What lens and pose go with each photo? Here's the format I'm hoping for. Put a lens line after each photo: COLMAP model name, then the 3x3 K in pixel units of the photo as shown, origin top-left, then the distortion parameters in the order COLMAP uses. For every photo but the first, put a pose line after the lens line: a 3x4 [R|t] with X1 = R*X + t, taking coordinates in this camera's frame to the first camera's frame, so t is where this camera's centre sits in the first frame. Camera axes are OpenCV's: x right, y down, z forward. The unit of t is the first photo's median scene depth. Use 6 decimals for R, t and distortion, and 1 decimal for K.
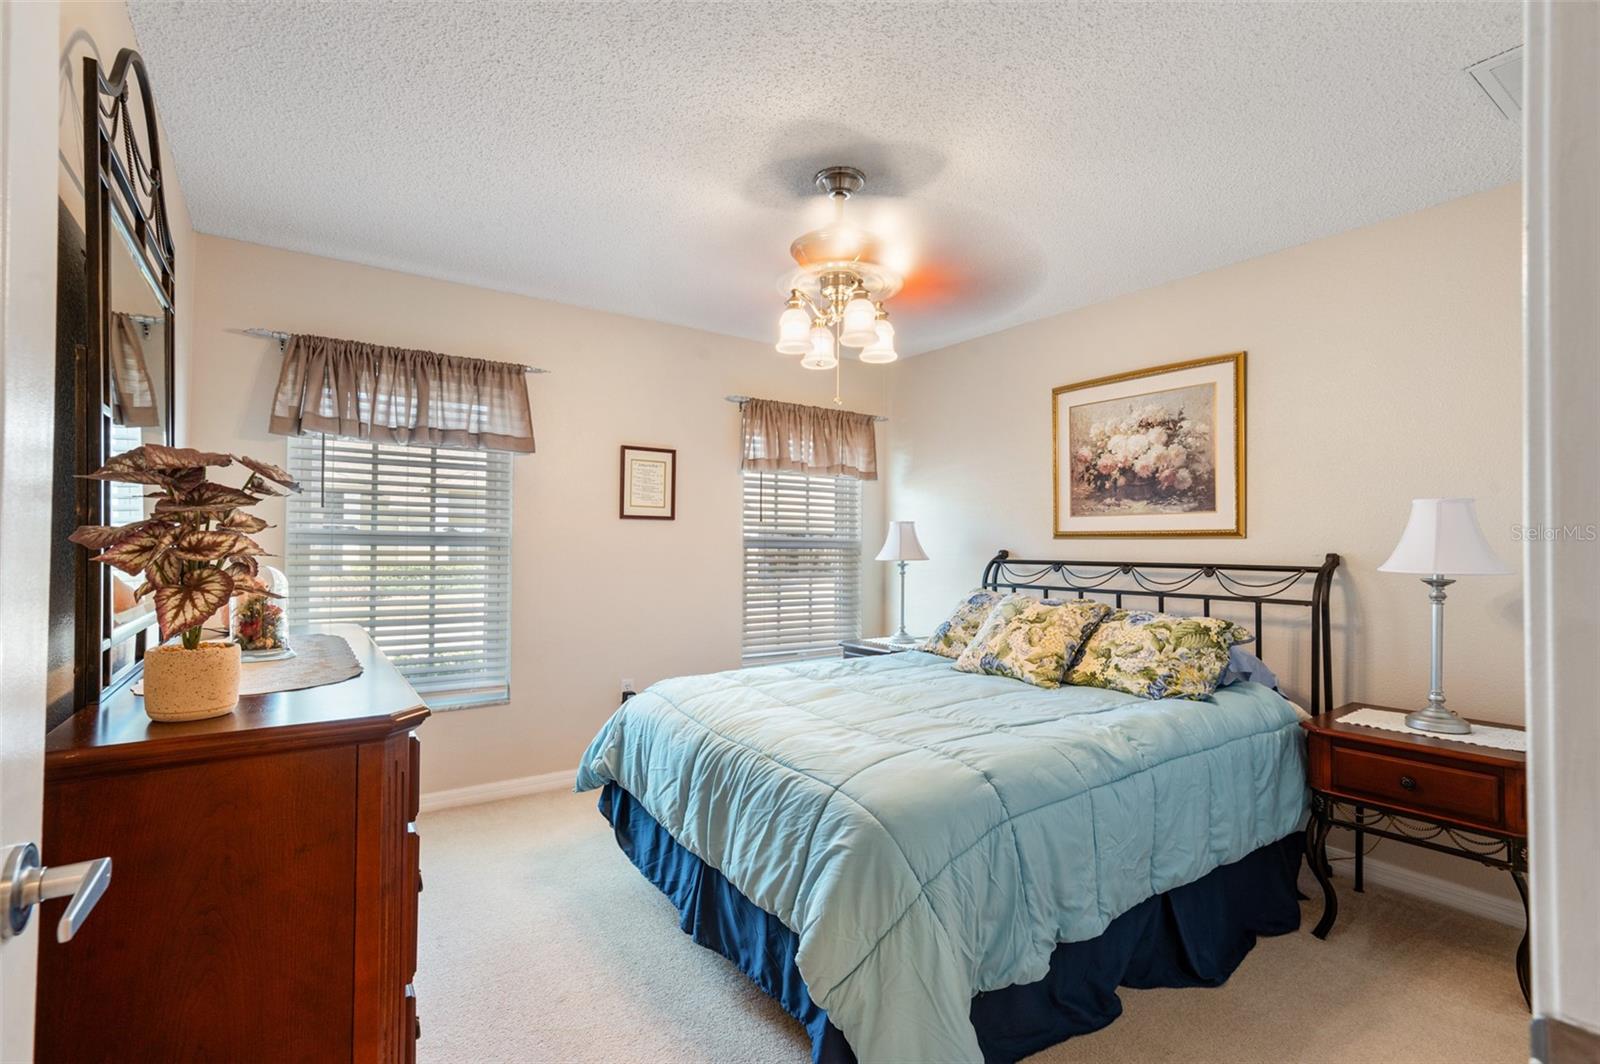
lens RADIAL K [[731.1, 0, 796.1], [0, 731.1, 535.4], [0, 0, 1]] dist [0.000937, 0.000058]
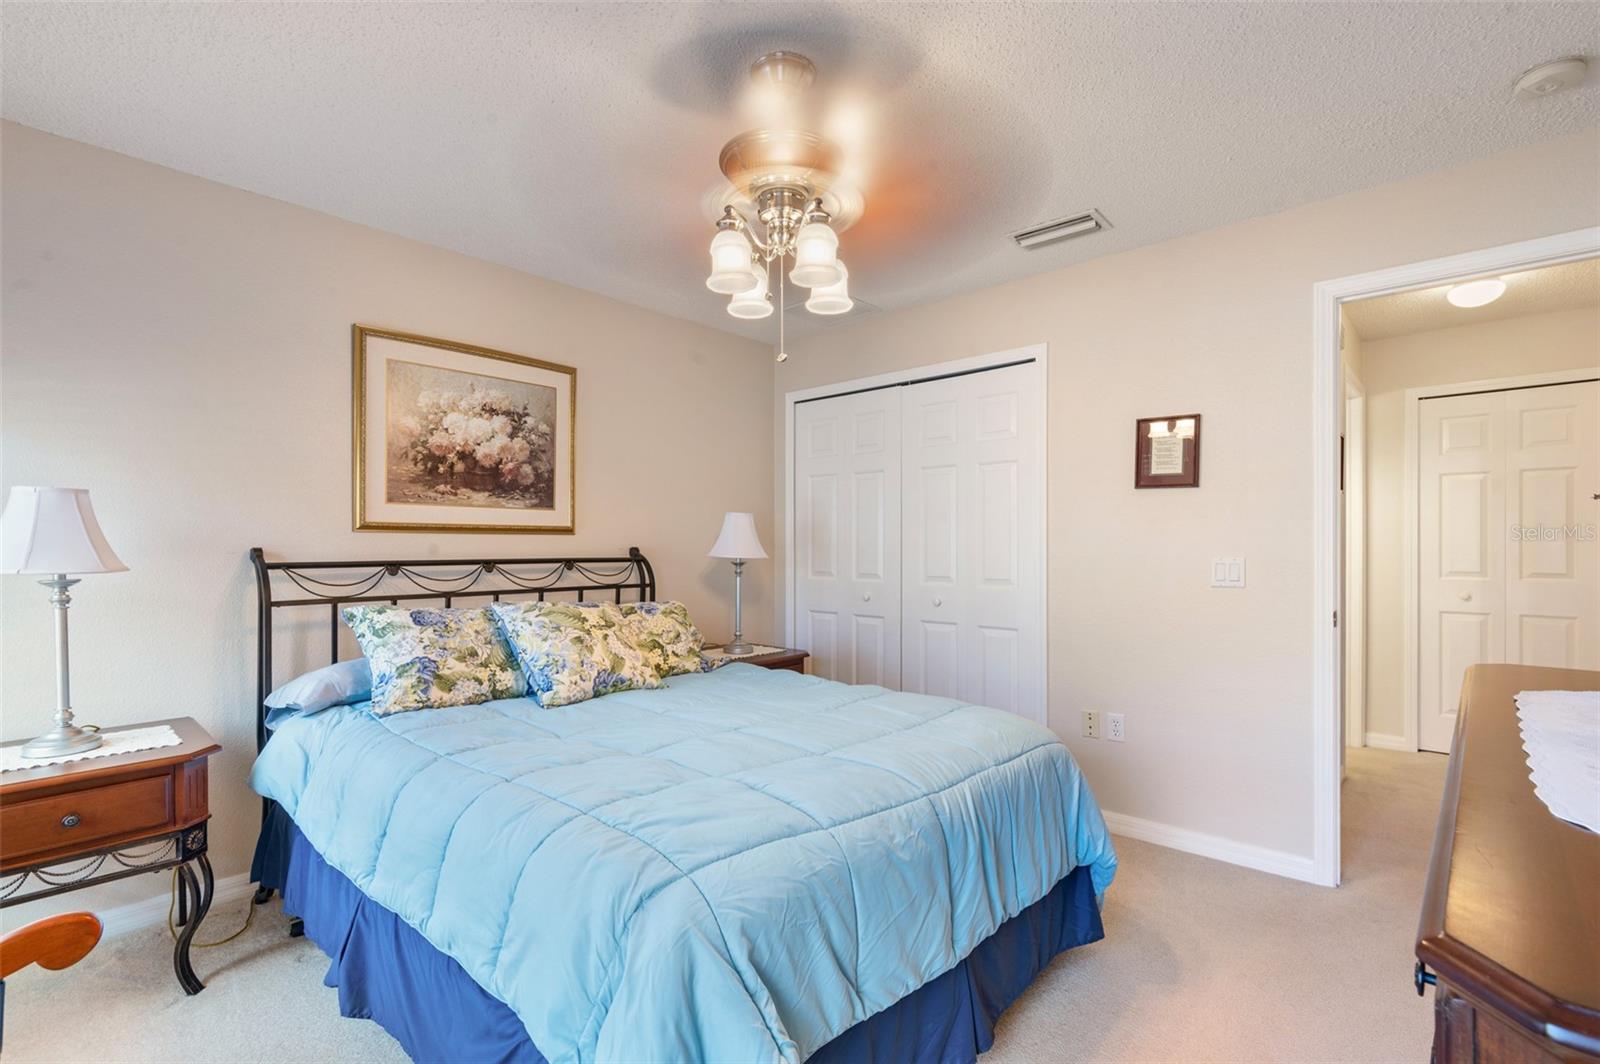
lens RADIAL K [[731.1, 0, 796.1], [0, 731.1, 535.4], [0, 0, 1]] dist [0.000937, 0.000058]
pose [[-0.217172, 0.009297, 0.976089, -0.511123], [-0.012187, 0.999851, -0.012235, 0.013569], [-0.976057, -0.014553, -0.217026, 0.831016]]
